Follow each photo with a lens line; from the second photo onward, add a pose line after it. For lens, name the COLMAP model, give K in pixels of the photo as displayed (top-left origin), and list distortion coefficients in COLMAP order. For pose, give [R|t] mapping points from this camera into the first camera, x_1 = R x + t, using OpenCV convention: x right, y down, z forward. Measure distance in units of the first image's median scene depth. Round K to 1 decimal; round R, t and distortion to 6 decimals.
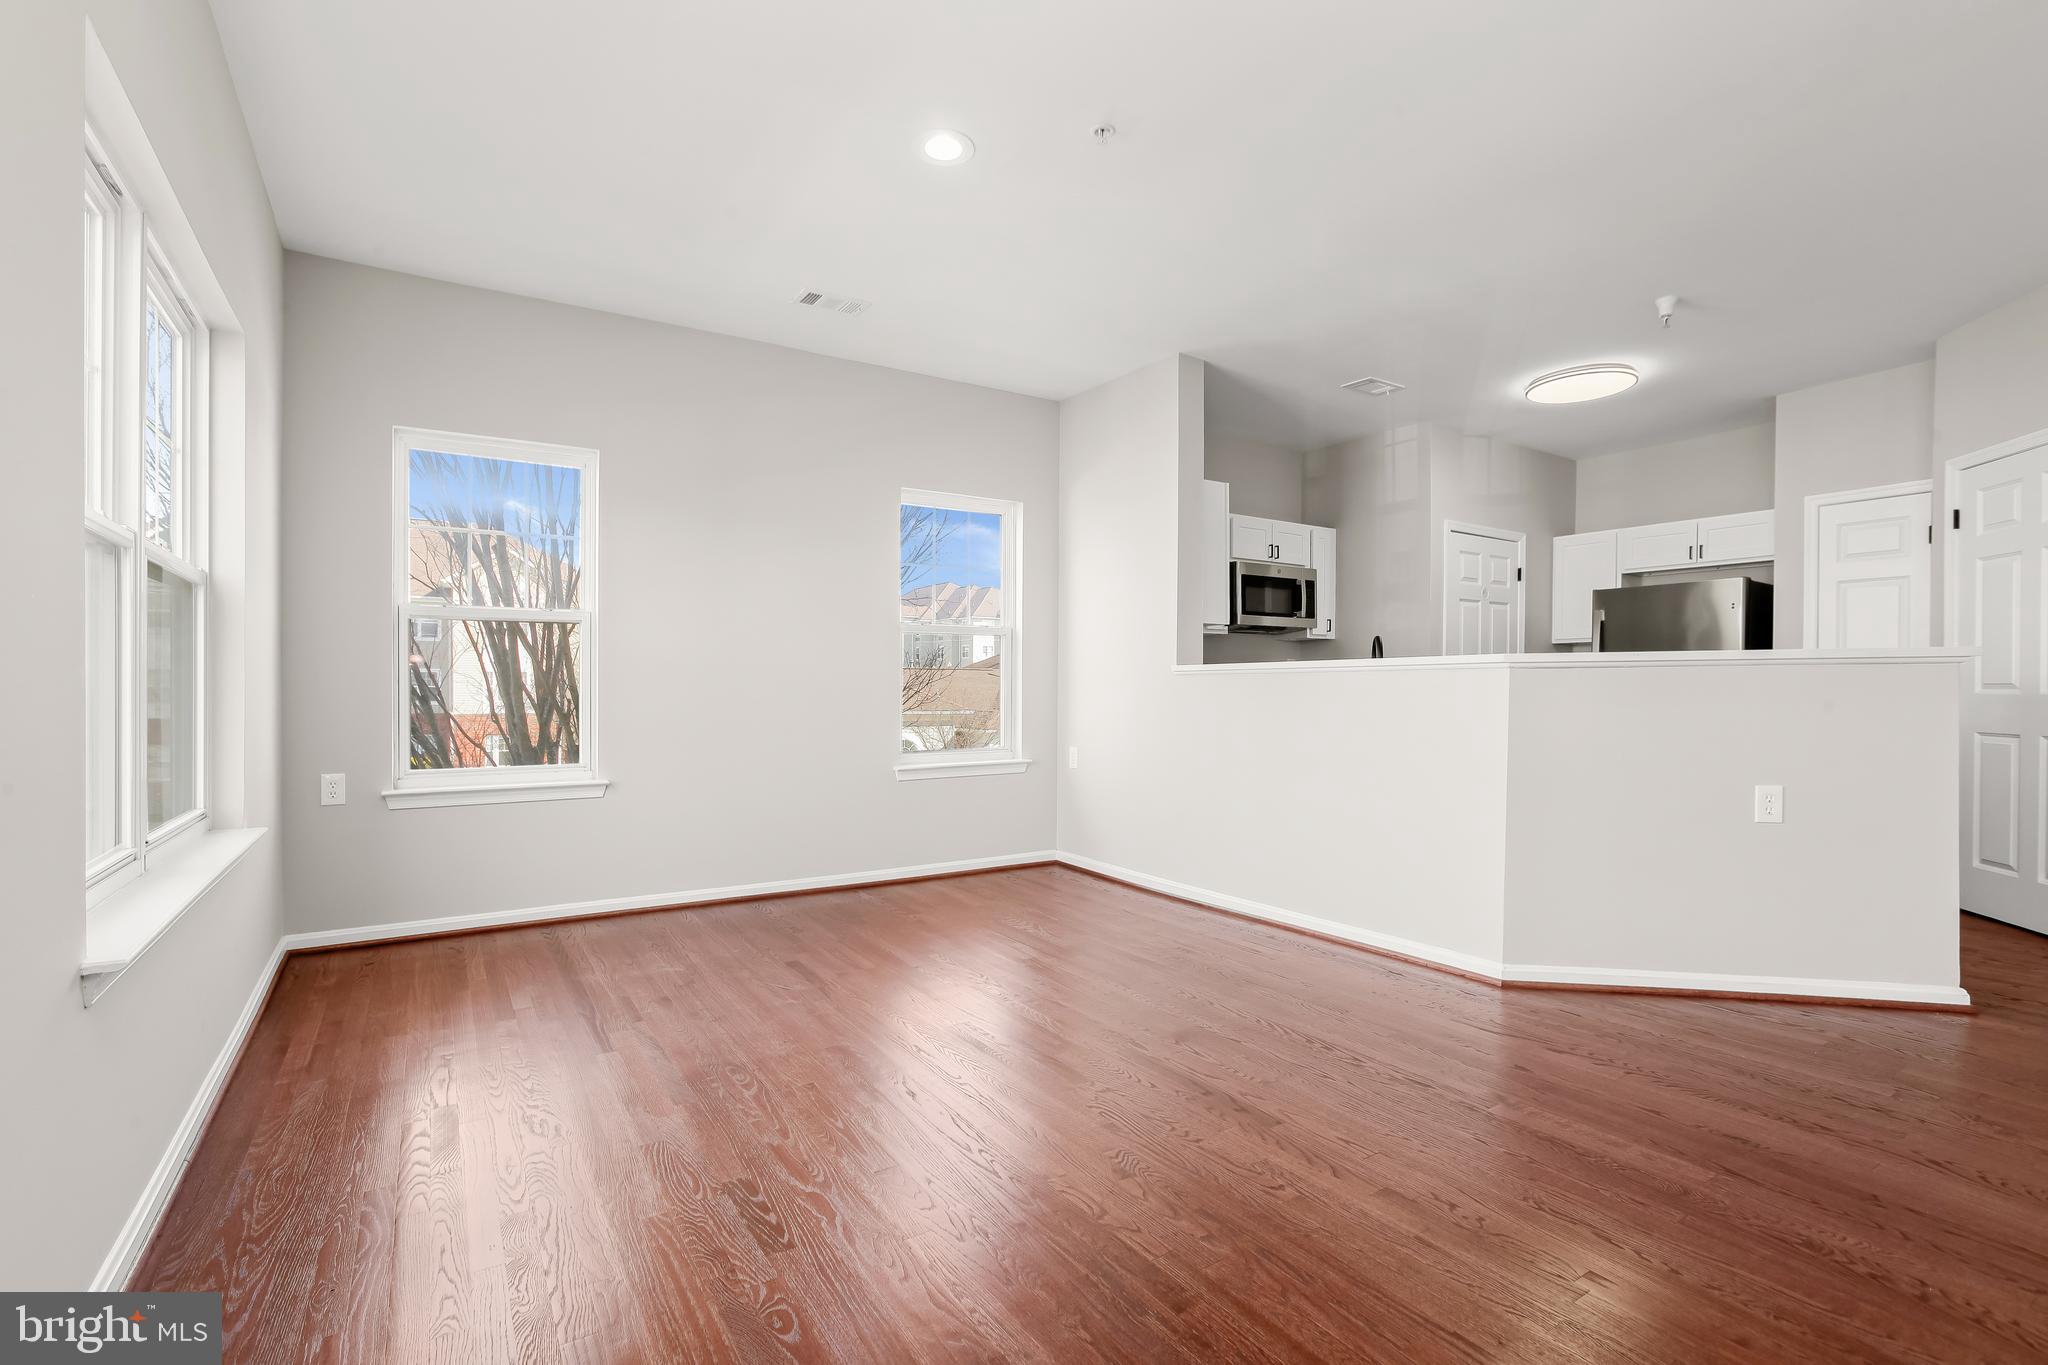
lens RADIAL K [[929.1, 0, 1054.7], [0, 929.1, 694.4], [0, 0, 1]] dist [-0.001042, -0.000228]
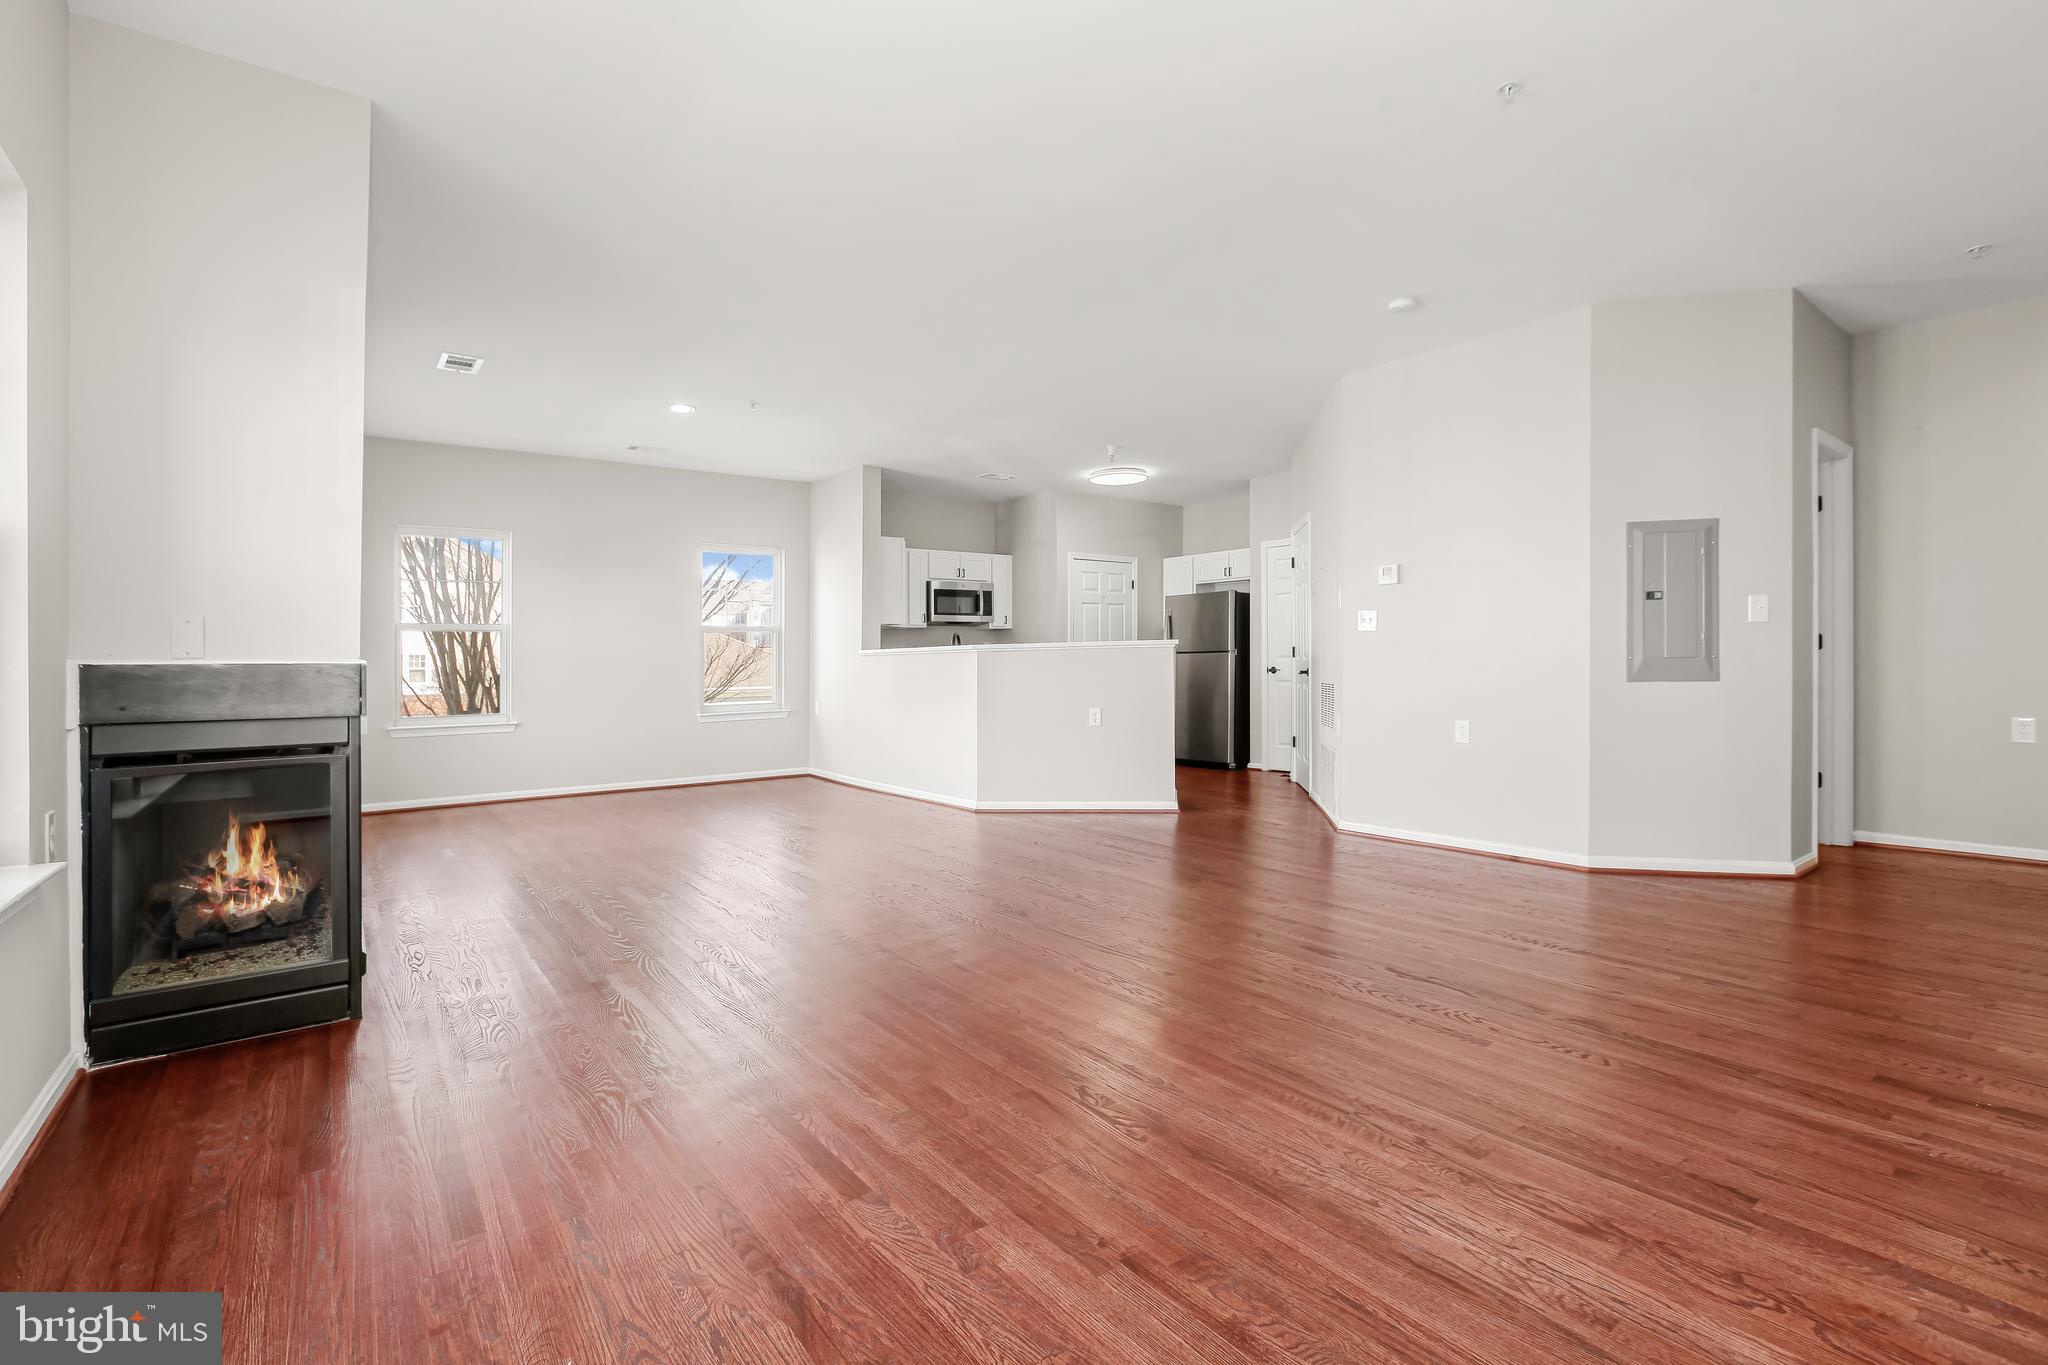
lens RADIAL K [[917.5, 0, 1014.9], [0, 917.5, 652.4], [0, 0, 1]] dist [-0.004168, 0.000007]
pose [[0.998909, -0.013431, 0.044720, 0.266946], [0.014264, 0.999730, -0.018369, 0.006551], [-0.044461, 0.018987, 0.998831, -0.540506]]
